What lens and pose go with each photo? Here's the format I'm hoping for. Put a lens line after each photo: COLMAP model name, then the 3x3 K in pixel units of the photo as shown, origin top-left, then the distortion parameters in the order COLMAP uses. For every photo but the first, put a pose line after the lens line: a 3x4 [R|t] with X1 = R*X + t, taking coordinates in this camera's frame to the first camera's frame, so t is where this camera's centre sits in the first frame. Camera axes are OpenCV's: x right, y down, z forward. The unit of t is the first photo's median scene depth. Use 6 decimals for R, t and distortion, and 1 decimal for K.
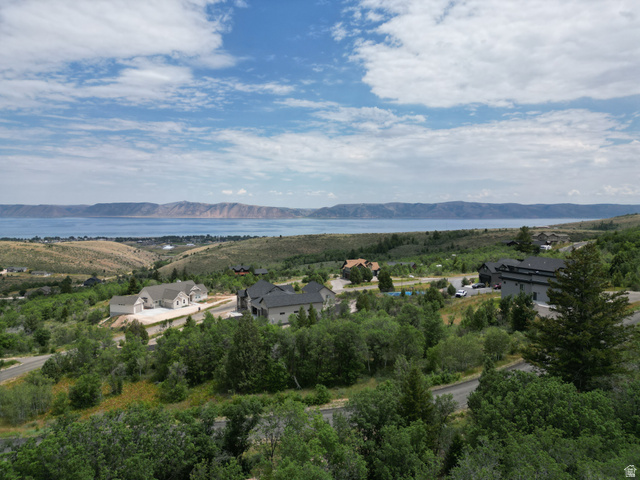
lens RADIAL K [[445.9, 0, 320.0], [0, 445.9, 240.0], [0, 0, 1]] dist [0.070025, -0.062245]
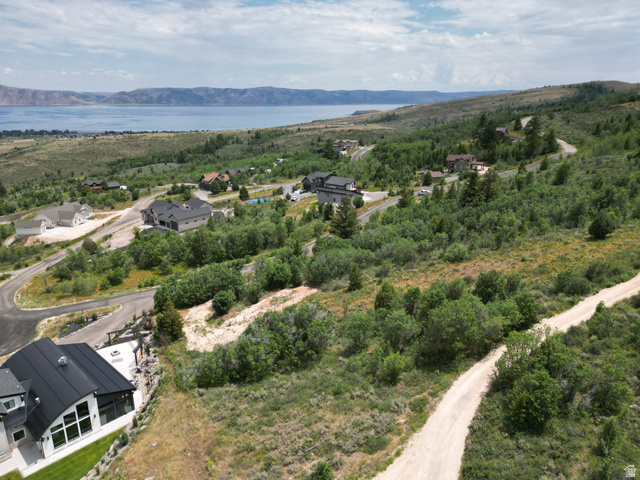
lens RADIAL K [[448.6, 0, 318.6], [0, 448.6, 240.9], [0, 0, 1]] dist [0.057483, -0.046867]
pose [[0.919511, -0.121243, 0.373899, -0.091865], [0.026452, 0.968170, 0.248893, -0.053490], [-0.392174, -0.218969, 0.893449, -0.205582]]
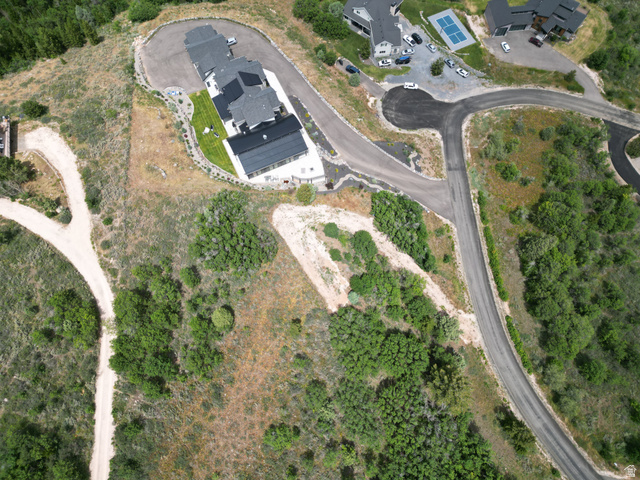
lens RADIAL K [[448.6, 0, 318.6], [0, 448.6, 240.9], [0, 0, 1]] dist [0.057483, -0.046867]
pose [[0.035262, 0.933733, -0.356229, 0.081617], [-0.063647, 0.357825, 0.931617, -0.266792], [0.997349, -0.010178, 0.072048, 0.018801]]
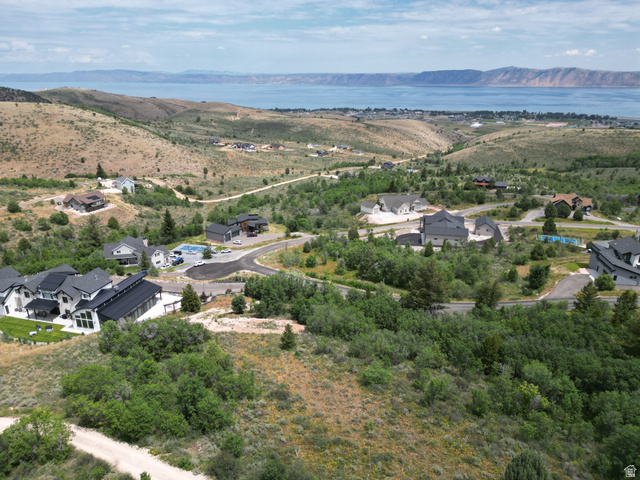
lens RADIAL K [[448.6, 0, 318.6], [0, 448.6, 240.9], [0, 0, 1]] dist [0.057483, -0.046867]
pose [[0.782102, 0.208004, -0.587410, 0.185592], [-0.036206, 0.956222, 0.290395, -0.095694], [0.622098, -0.205851, 0.755394, -0.153389]]
